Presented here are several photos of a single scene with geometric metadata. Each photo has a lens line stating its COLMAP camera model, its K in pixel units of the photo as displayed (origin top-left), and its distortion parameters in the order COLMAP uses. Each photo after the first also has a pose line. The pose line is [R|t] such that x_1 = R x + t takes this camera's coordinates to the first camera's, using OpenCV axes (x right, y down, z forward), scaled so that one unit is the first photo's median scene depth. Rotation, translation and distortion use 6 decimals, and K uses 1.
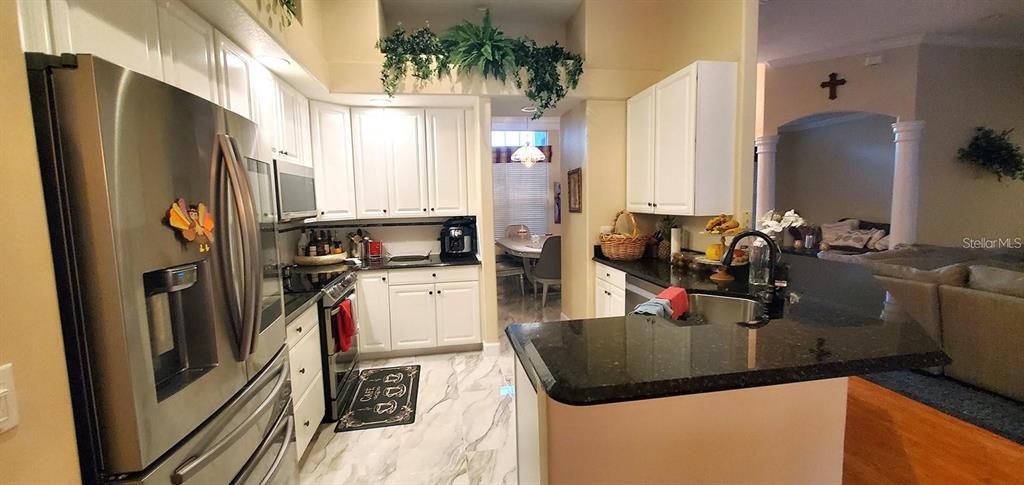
lens RADIAL K [[412.6, 0, 513.3], [0, 412.6, 239.7], [0, 0, 1]] dist [0.002523, 0.000347]
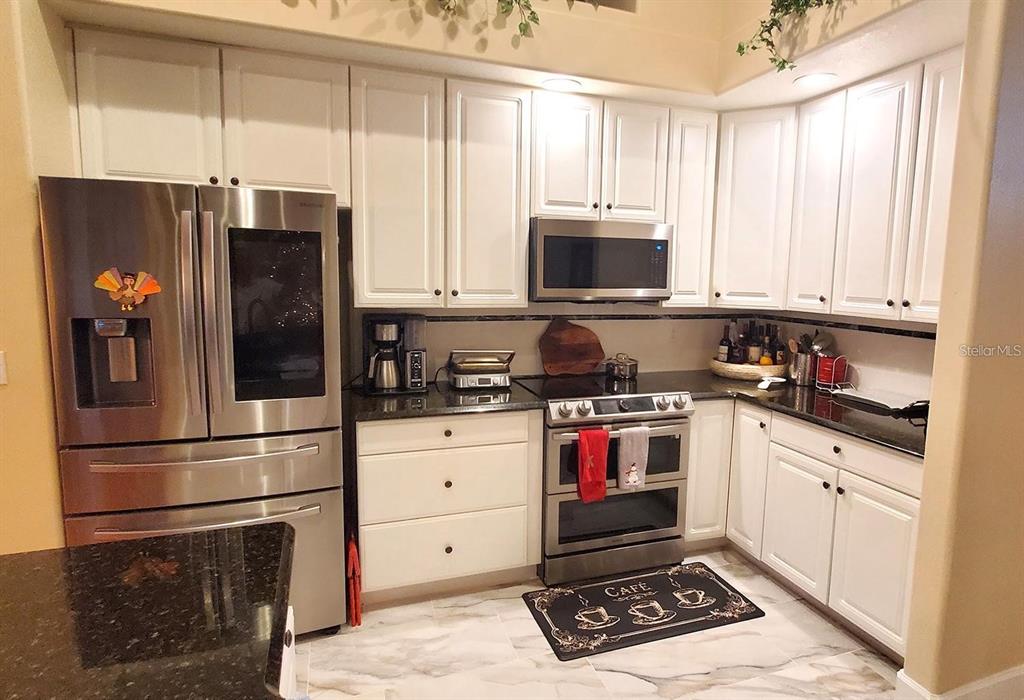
lens RADIAL K [[588.9, 0, 548.6], [0, 588.9, 344.4], [0, 0, 1]] dist [0.004391, -0.000388]
pose [[0.166020, 0.143554, -0.975617, 0.375411], [-0.113623, 0.985543, 0.125679, -0.073476], [0.979555, 0.089988, 0.179931, 0.595041]]
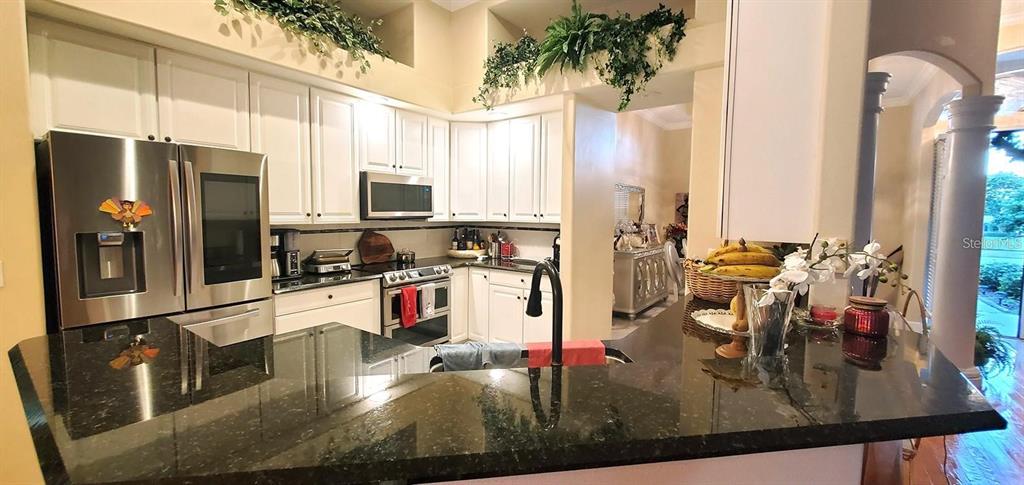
lens RADIAL K [[412.6, 0, 512.3], [0, 412.6, 238.7], [0, 0, 1]] dist [0.002523, 0.000347]
pose [[0.684508, 0.075681, -0.725067, 0.531046], [-0.090801, 0.995703, 0.018207, -0.032051], [0.723329, 0.053374, 0.688438, 0.298921]]
